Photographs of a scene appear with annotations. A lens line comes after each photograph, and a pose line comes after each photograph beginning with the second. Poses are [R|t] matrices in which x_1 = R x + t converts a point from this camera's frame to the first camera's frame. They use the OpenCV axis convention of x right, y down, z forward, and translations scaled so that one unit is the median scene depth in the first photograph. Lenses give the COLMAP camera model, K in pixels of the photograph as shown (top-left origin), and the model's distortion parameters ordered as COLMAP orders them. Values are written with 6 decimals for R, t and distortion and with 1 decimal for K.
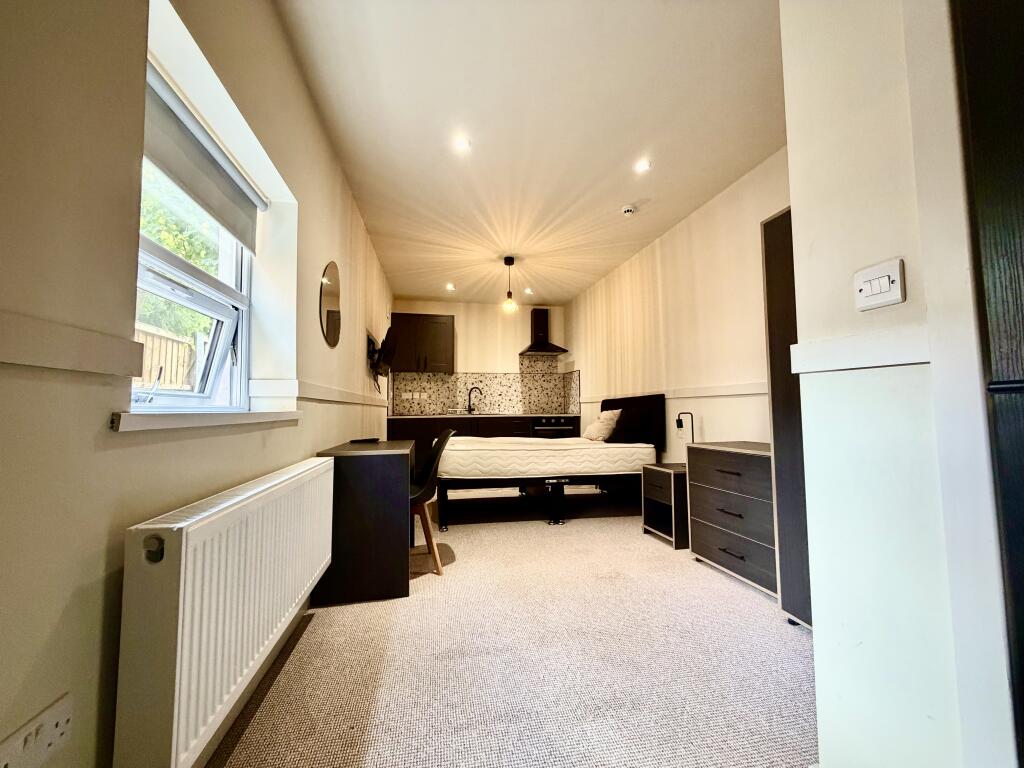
lens RADIAL K [[411.7, 0, 513.0], [0, 411.7, 384.1], [0, 0, 1]] dist [0.002241, 0.000543]
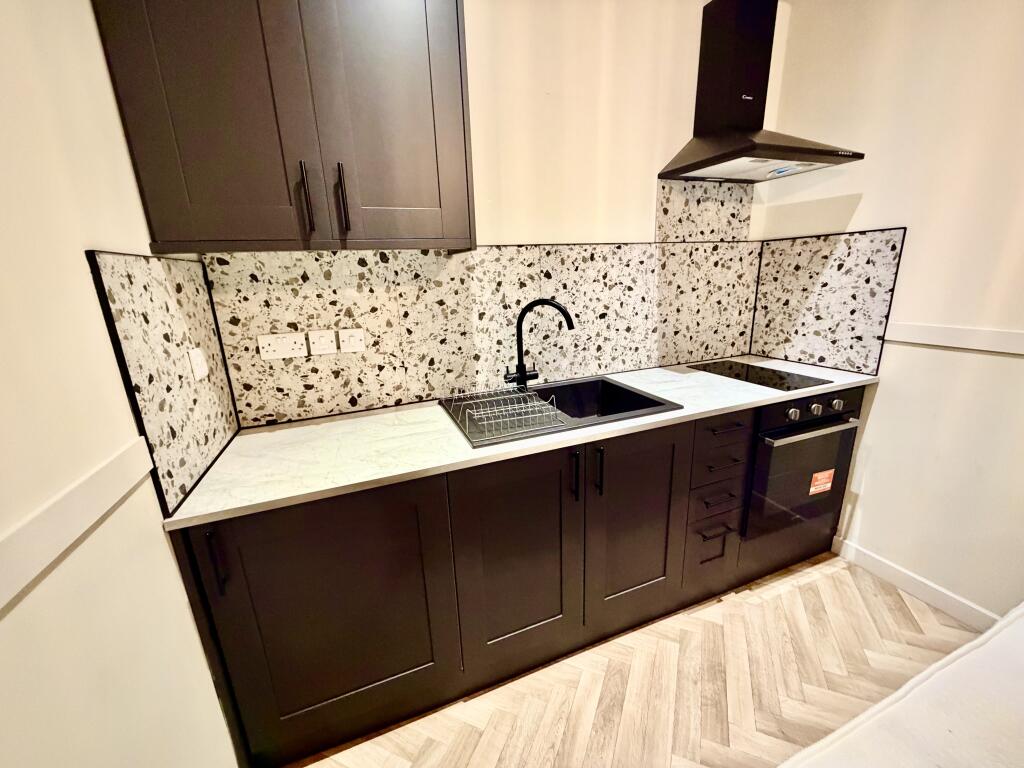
lens RADIAL K [[411.7, 0, 512.2], [0, 411.7, 384.9], [0, 0, 1]] dist [0.002241, 0.000543]
pose [[0.985221, -0.074572, 0.154201, -0.159667], [0.022428, 0.948667, 0.315480, -0.026165], [-0.169812, -0.307359, 0.936320, 0.731456]]
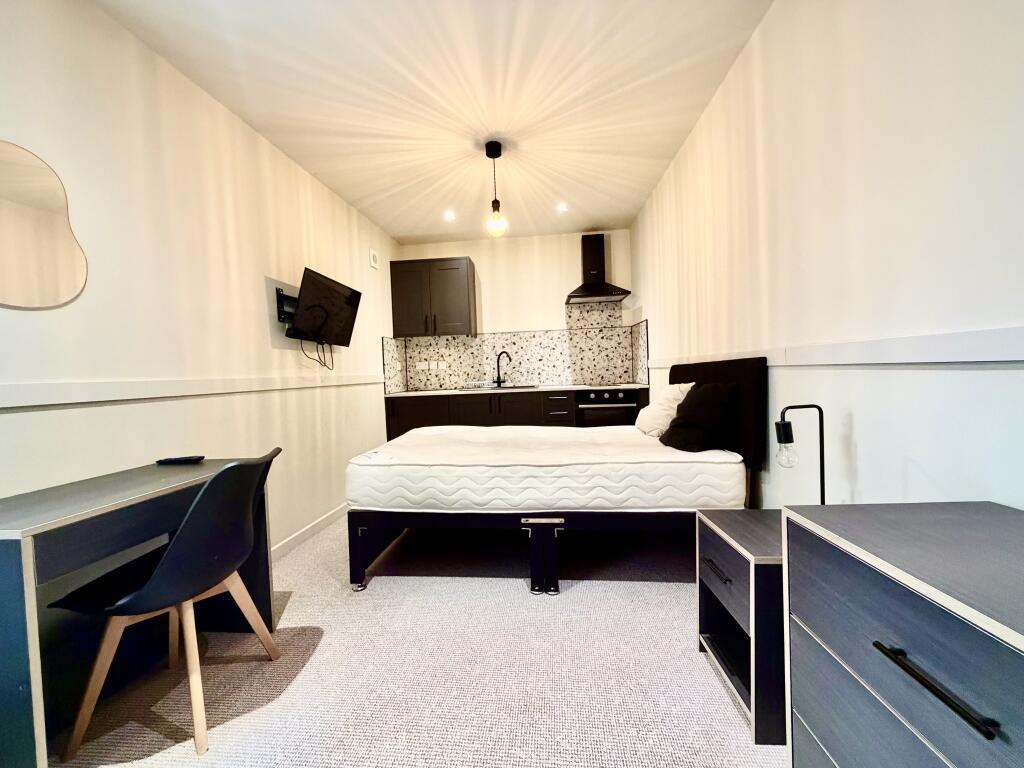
lens RADIAL K [[411.7, 0, 510.9], [0, 411.7, 384.3], [0, 0, 1]] dist [0.002241, 0.000543]
pose [[0.956078, -0.019895, -0.292437, 0.141293], [0.049775, 0.994223, 0.095090, -0.004012], [0.288856, -0.105470, 0.951545, 0.282317]]
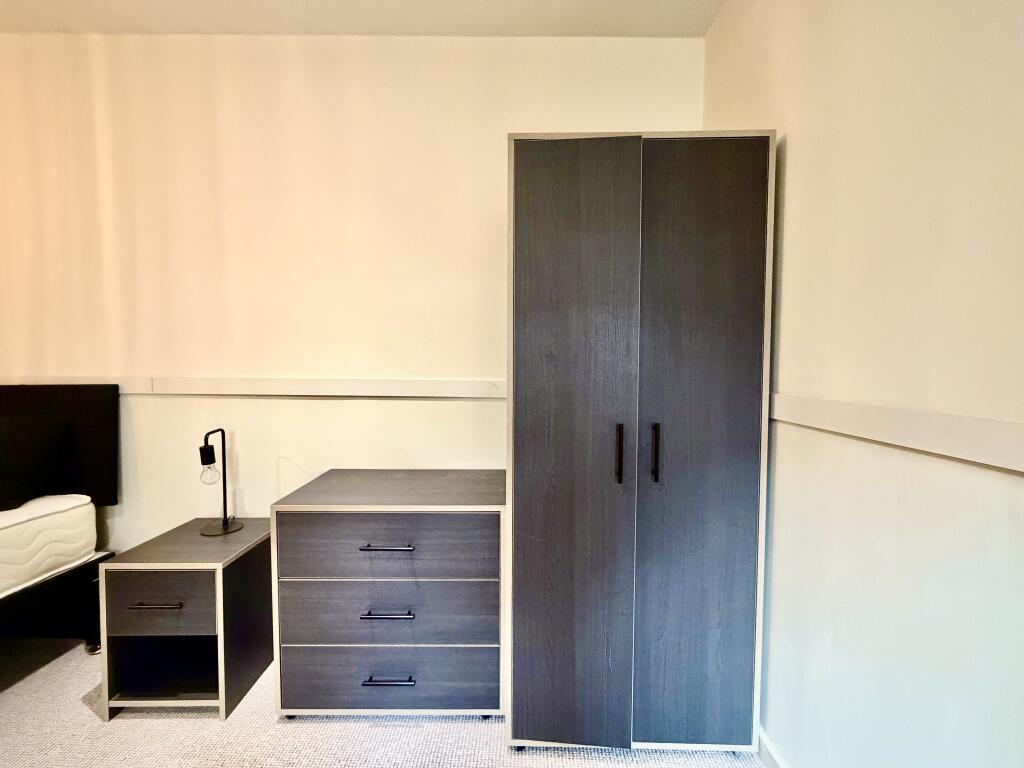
lens RADIAL K [[411.7, 0, 505.5], [0, 411.7, 387.9], [0, 0, 1]] dist [0.002241, 0.000543]
pose [[0.230953, -0.032364, 0.972426, 0.003593], [-0.075584, 0.995830, 0.051094, -0.019952], [-0.970025, -0.085300, 0.227544, 0.295509]]
